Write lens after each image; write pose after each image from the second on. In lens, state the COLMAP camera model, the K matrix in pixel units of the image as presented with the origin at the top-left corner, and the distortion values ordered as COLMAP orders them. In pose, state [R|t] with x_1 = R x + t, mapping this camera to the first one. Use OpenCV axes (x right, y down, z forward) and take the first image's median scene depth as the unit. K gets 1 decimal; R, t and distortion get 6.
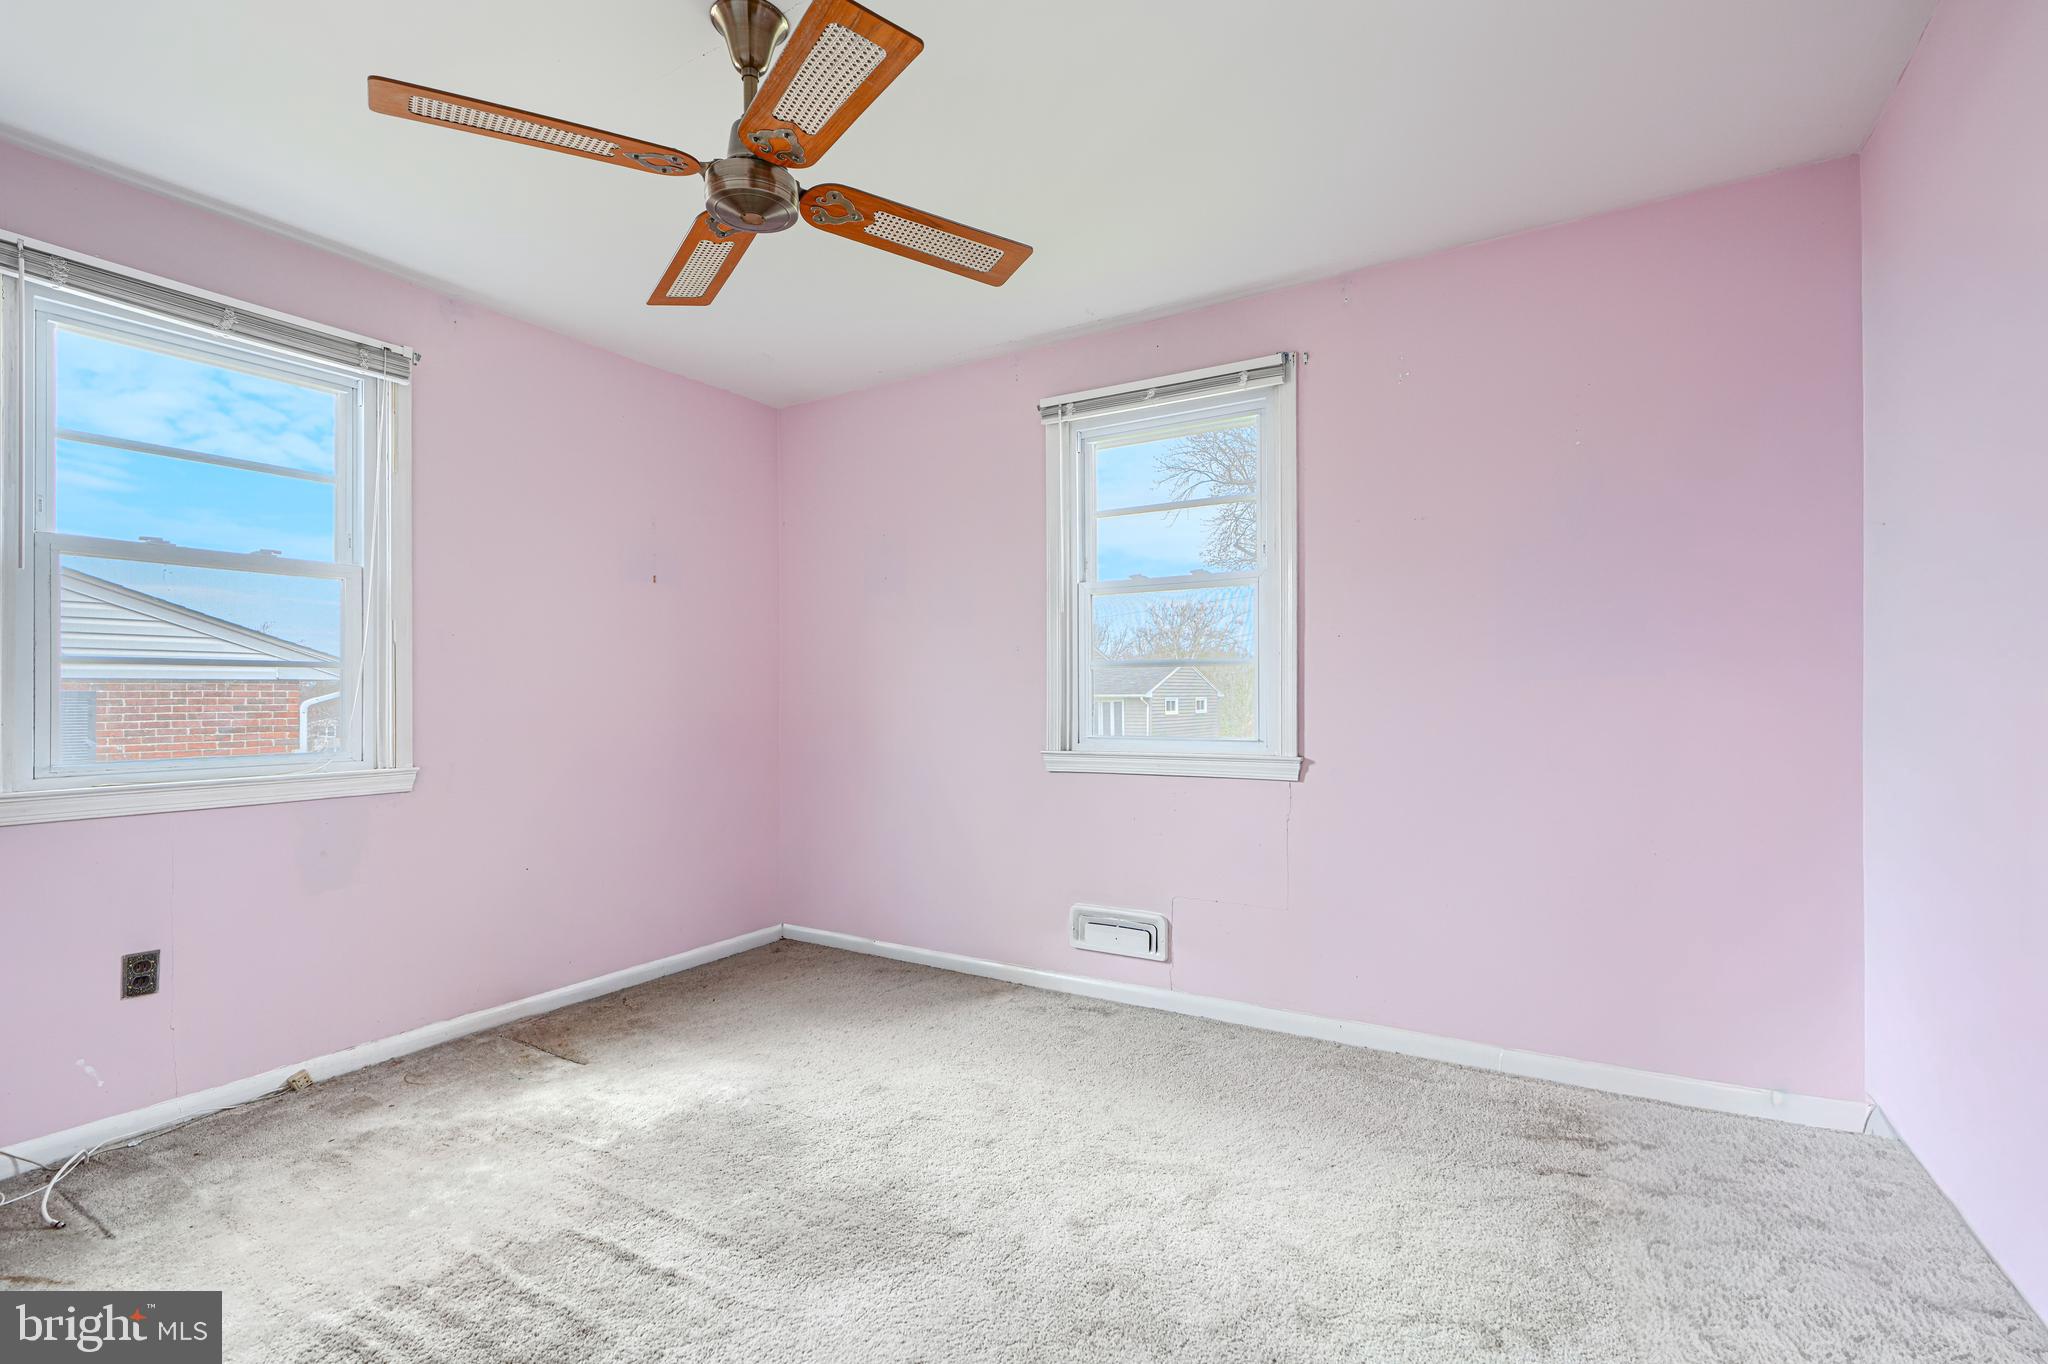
lens RADIAL K [[923.8, 0, 1026.2], [0, 923.8, 713.0], [0, 0, 1]] dist [0.004044, 0.000188]
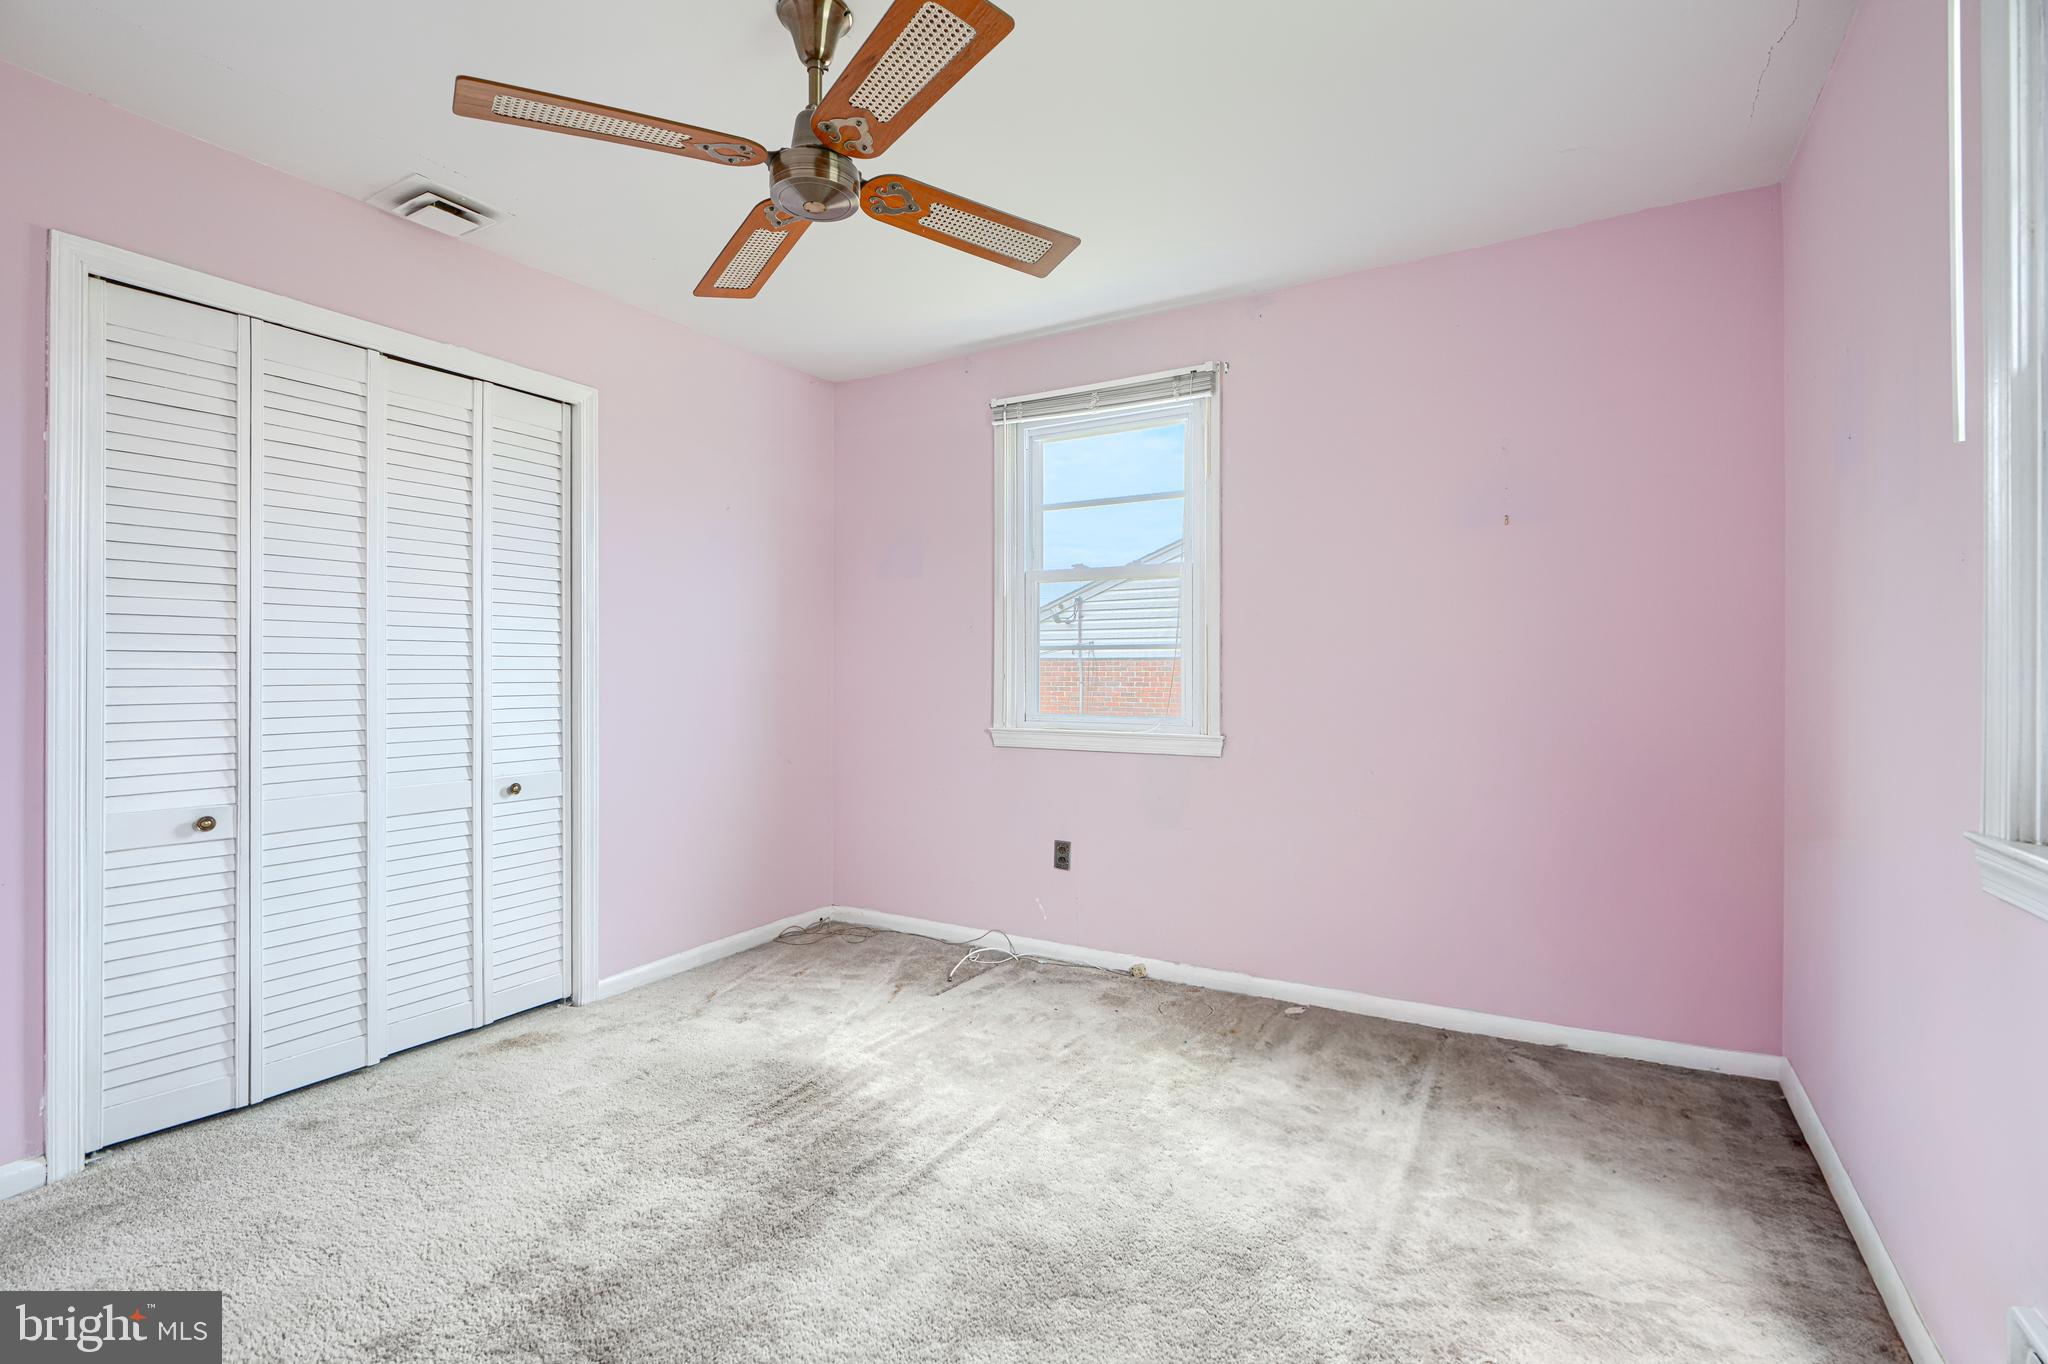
lens RADIAL K [[941.4, 0, 1024.0], [0, 941.4, 682.0], [0, 0, 1]] dist [0.000930, 0.000078]
pose [[0.011692, 0.018801, -0.999755, 0.558983], [-0.021818, 0.999590, 0.018542, -0.026383], [0.999694, 0.021596, 0.012097, 0.893938]]
